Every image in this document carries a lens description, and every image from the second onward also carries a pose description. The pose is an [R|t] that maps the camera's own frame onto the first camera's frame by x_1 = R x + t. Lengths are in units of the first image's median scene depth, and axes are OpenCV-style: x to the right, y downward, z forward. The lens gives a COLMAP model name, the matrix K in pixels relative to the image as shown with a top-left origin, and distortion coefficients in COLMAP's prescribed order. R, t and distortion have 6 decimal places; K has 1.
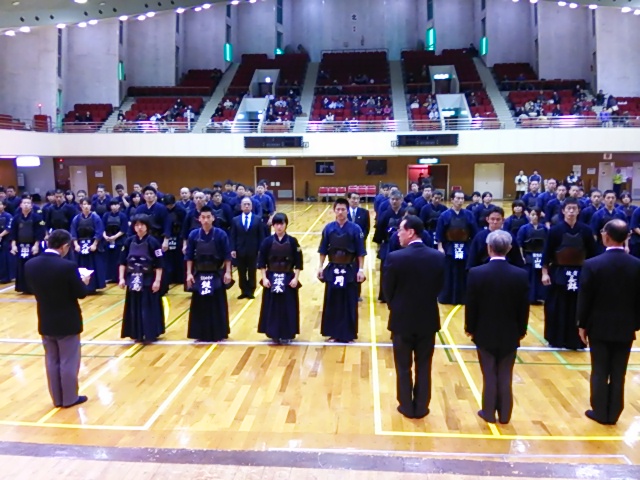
lens RADIAL K [[557.5, 0, 320.0], [0, 557.5, 240.0], [0, 0, 1]] dist [0.033466, -0.005463]
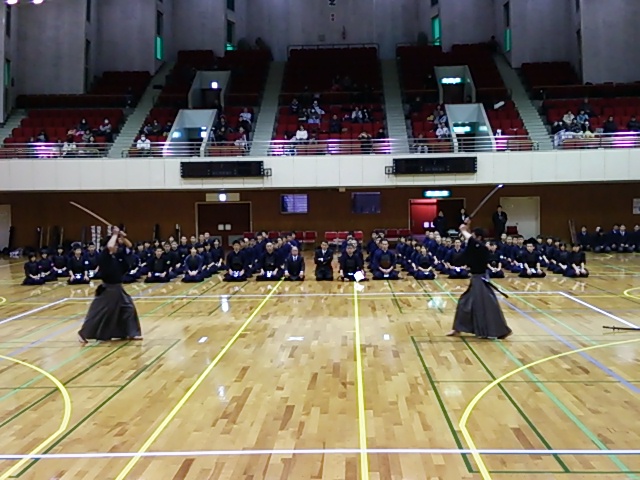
lens RADIAL K [[561.8, 0, 320.0], [0, 561.8, 240.0], [0, 0, 1]] dist [-0.010794, 0.004648]
pose [[0.999970, -0.006877, 0.003656, 0.039822], [0.007042, 0.998861, -0.047197, -0.048548], [-0.003327, 0.047222, 0.998879, 0.275898]]
